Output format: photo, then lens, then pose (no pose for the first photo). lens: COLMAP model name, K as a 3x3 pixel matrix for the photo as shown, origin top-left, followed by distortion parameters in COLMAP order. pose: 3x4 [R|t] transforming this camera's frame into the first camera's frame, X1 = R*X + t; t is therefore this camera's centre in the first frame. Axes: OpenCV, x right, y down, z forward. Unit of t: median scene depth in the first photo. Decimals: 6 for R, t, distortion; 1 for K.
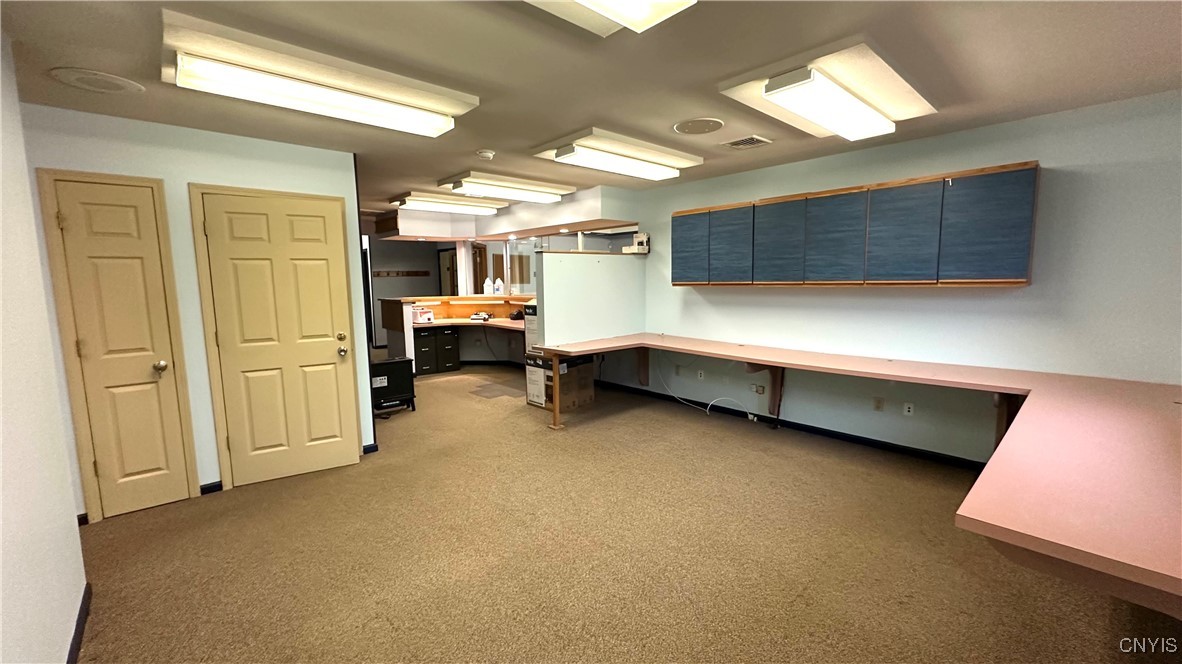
lens RADIAL K [[473.0, 0, 591.5], [0, 473.0, 332.6], [0, 0, 1]] dist [-0.000343, -0.000052]
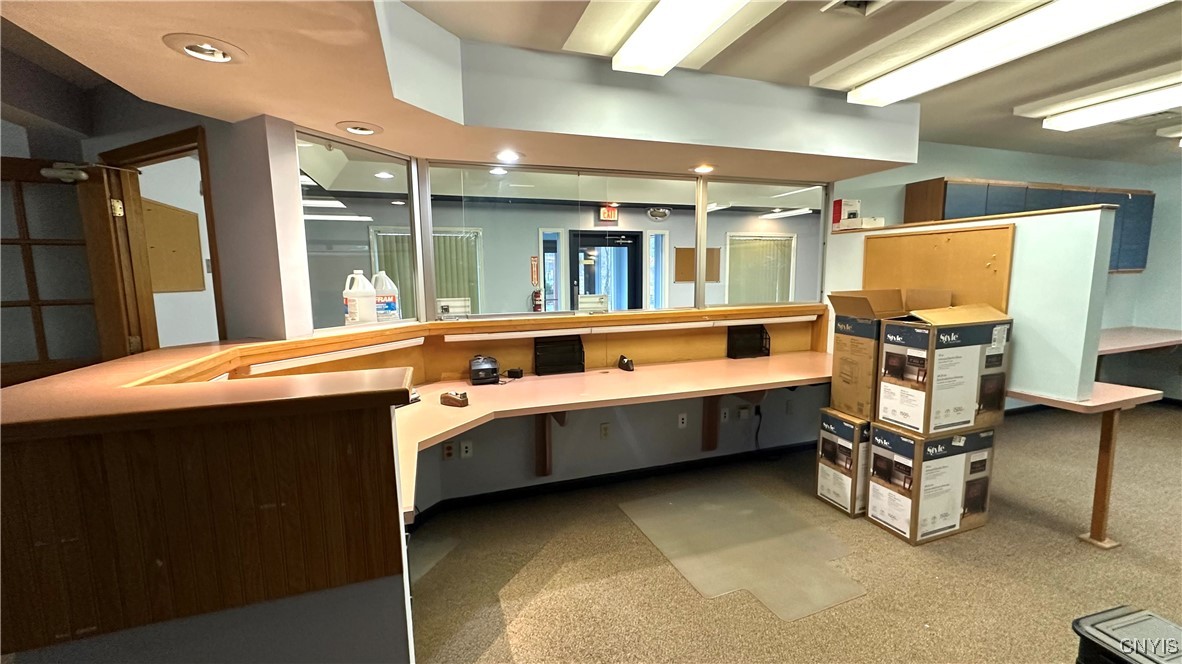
lens RADIAL K [[473.0, 0, 590.1], [0, 473.0, 329.6], [0, 0, 1]] dist [-0.000343, -0.000052]
pose [[0.406461, -0.103946, 0.907736, -0.669175], [0.115548, 0.991378, 0.061785, -0.119817], [-0.906332, 0.079774, 0.414967, 1.115028]]
